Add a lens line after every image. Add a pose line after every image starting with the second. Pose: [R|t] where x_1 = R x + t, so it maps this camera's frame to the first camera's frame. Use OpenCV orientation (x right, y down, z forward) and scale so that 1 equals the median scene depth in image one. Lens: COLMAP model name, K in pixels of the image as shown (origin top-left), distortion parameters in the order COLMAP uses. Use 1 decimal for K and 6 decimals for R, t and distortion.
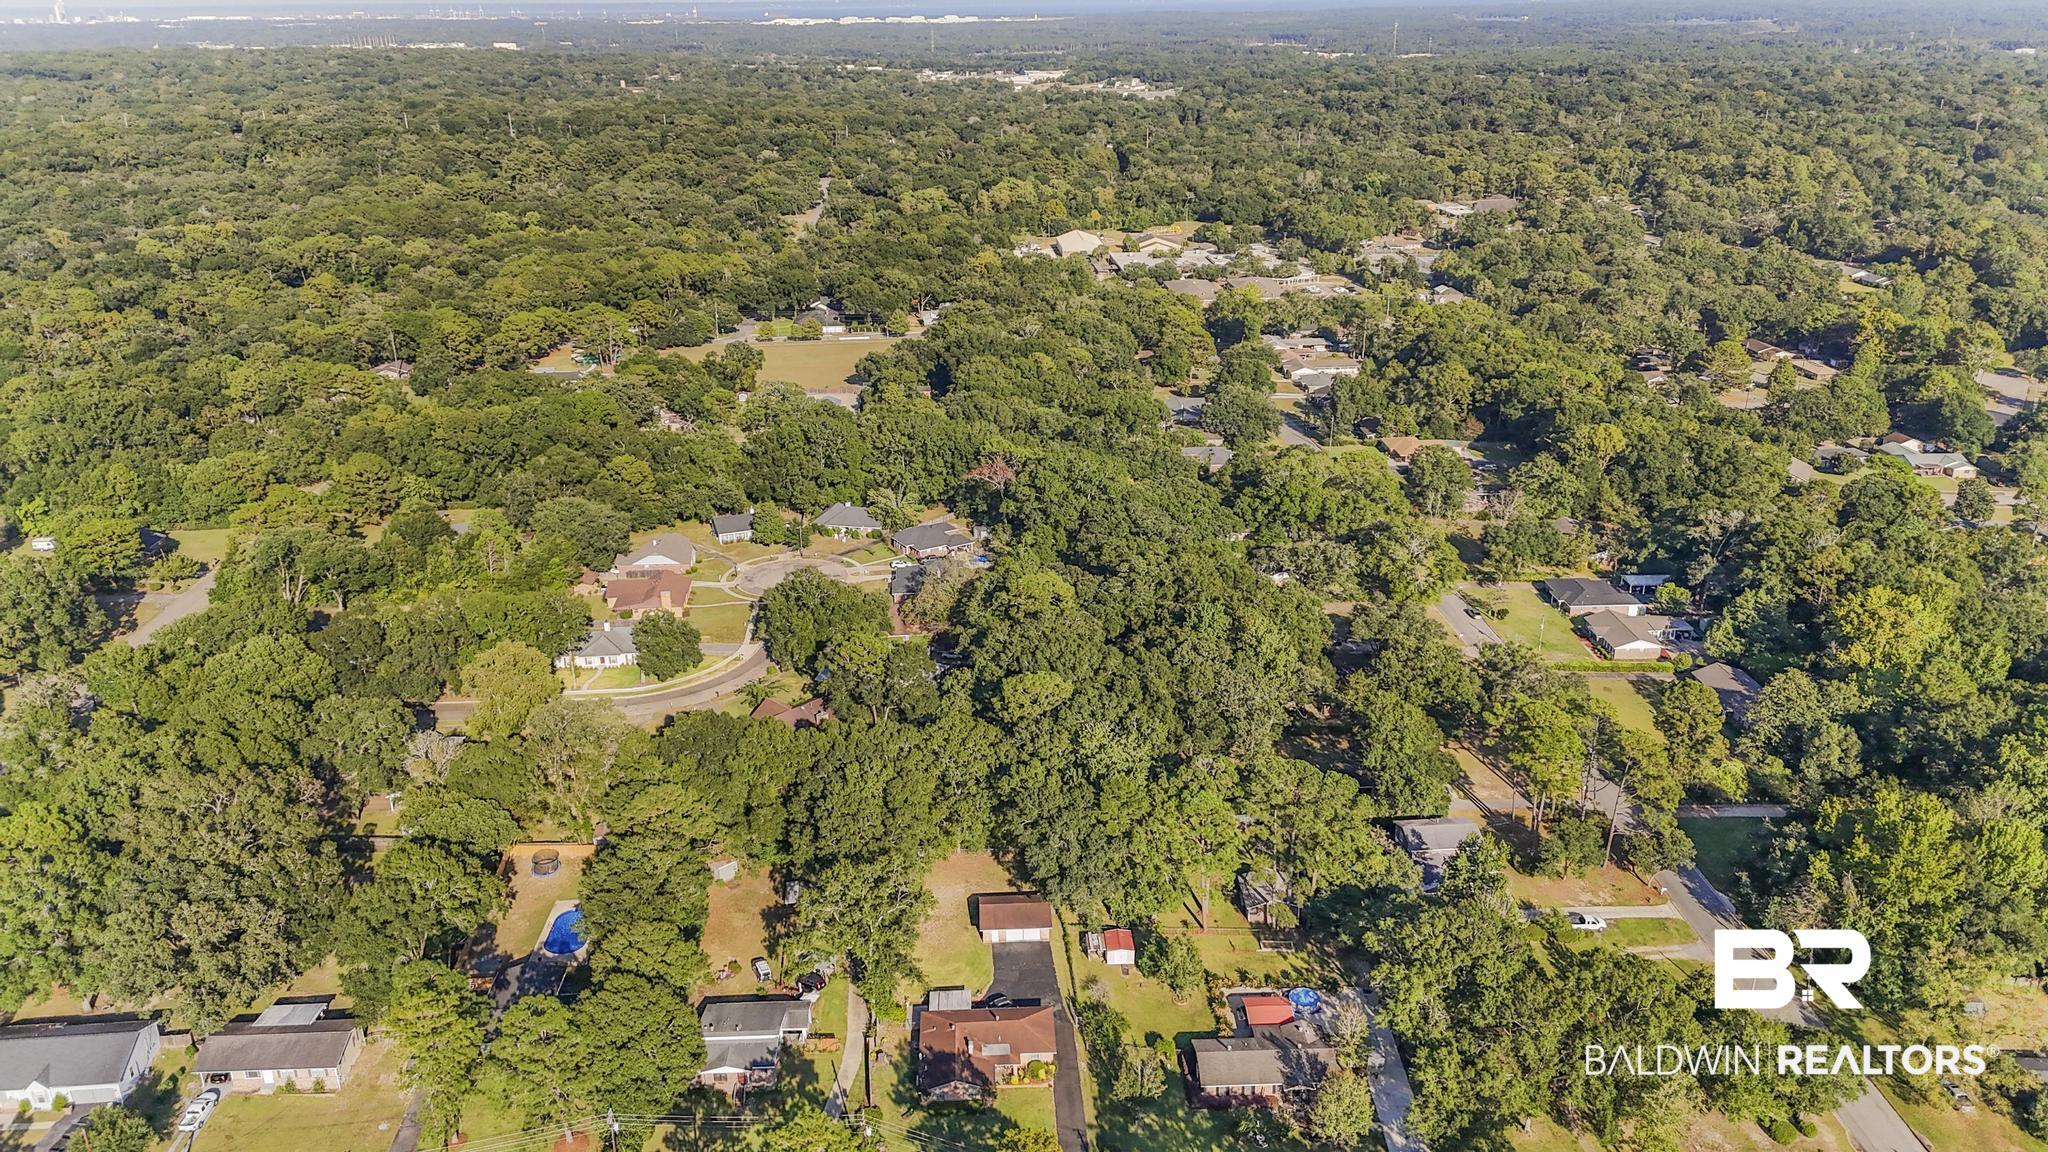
lens RADIAL K [[1509.7, 0, 1024.0], [0, 1509.7, 576.0], [0, 0, 1]] dist [0.092492, -0.121525]
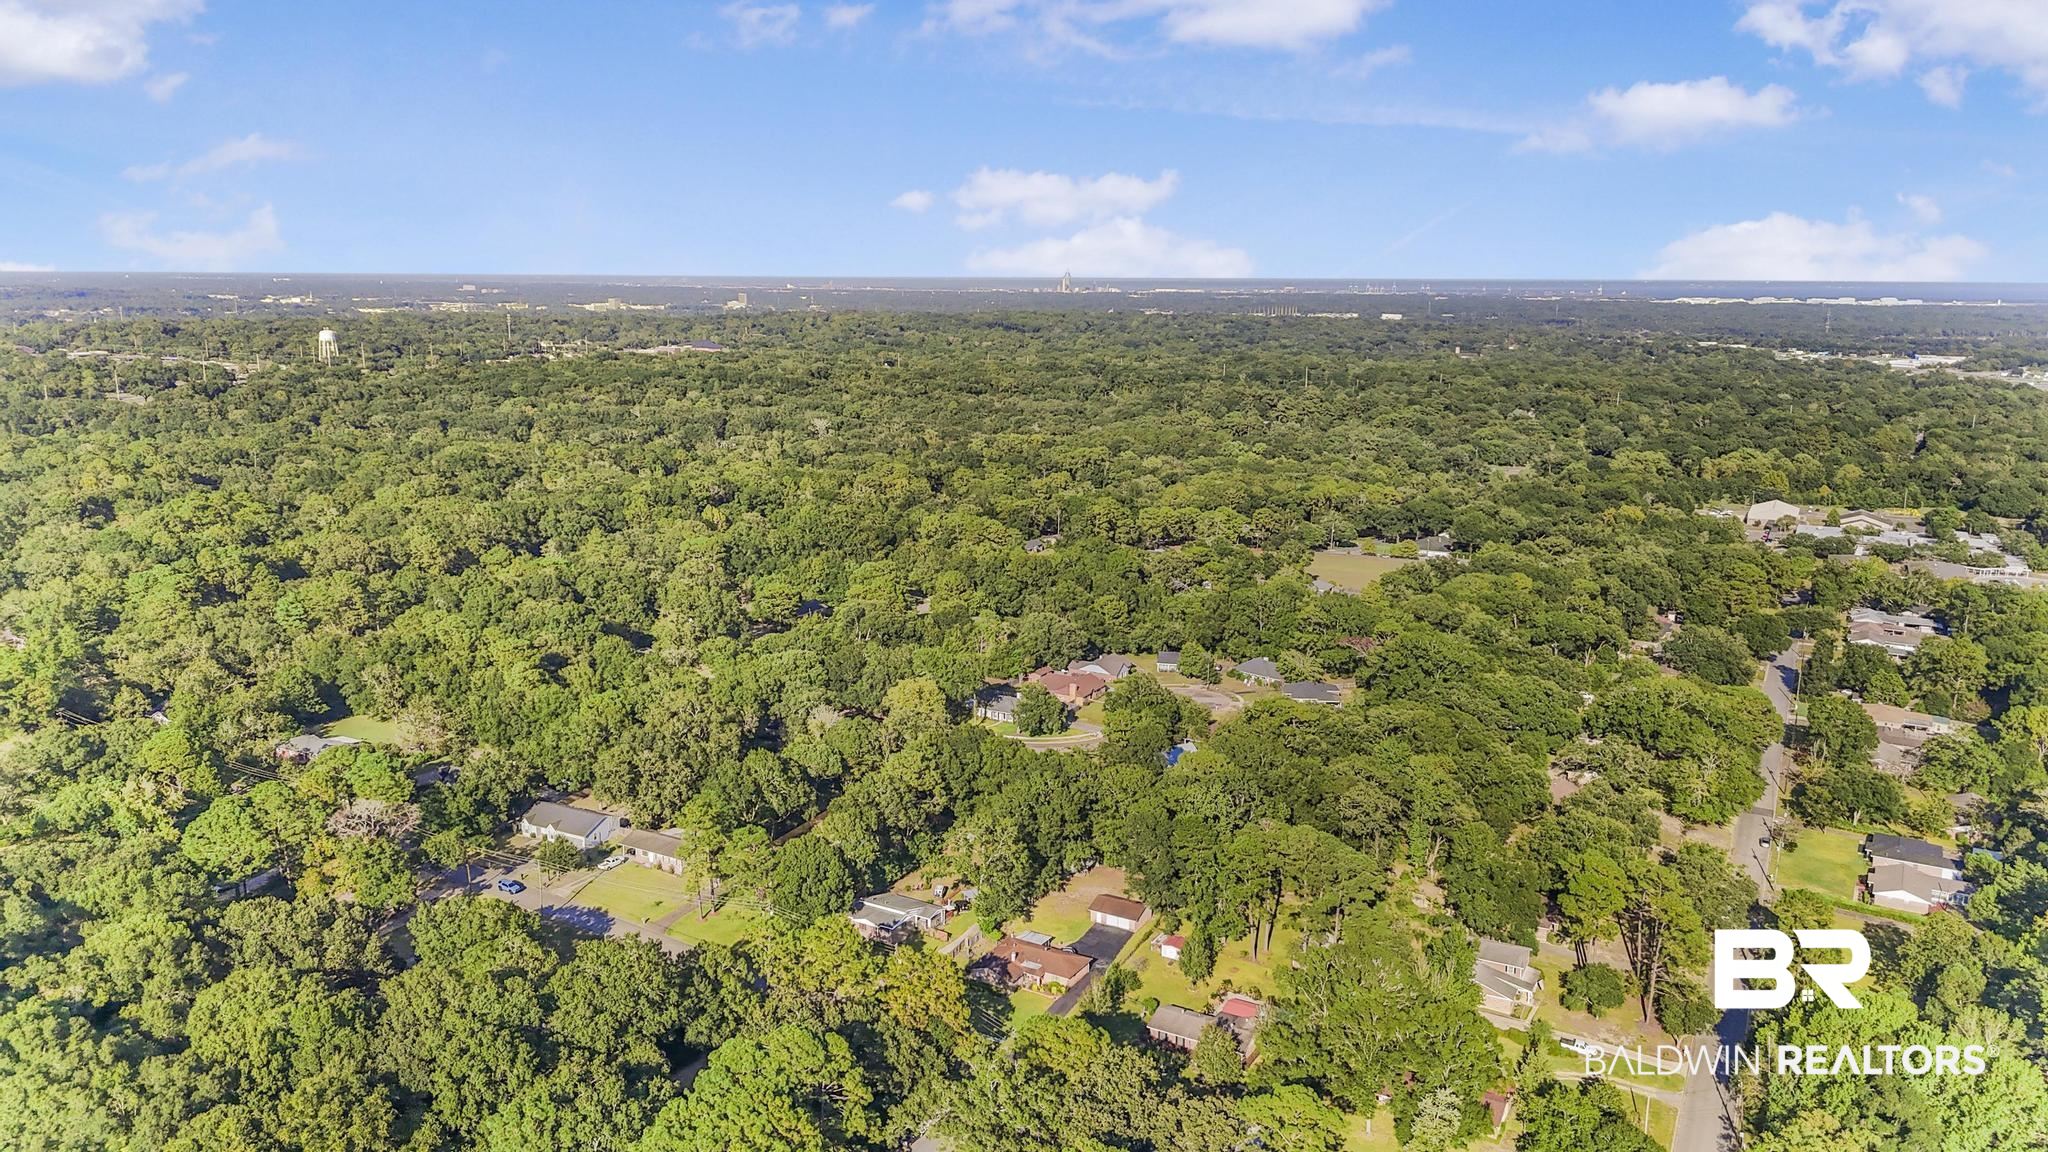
lens RADIAL K [[1509.7, 0, 1024.0], [0, 1509.7, 576.0], [0, 0, 1]] dist [0.092492, -0.121525]
pose [[0.839924, 0.124240, -0.528291, 0.224160], [-0.210358, 0.971873, -0.105887, 0.036161], [0.500277, 0.200068, 0.842435, -0.088417]]
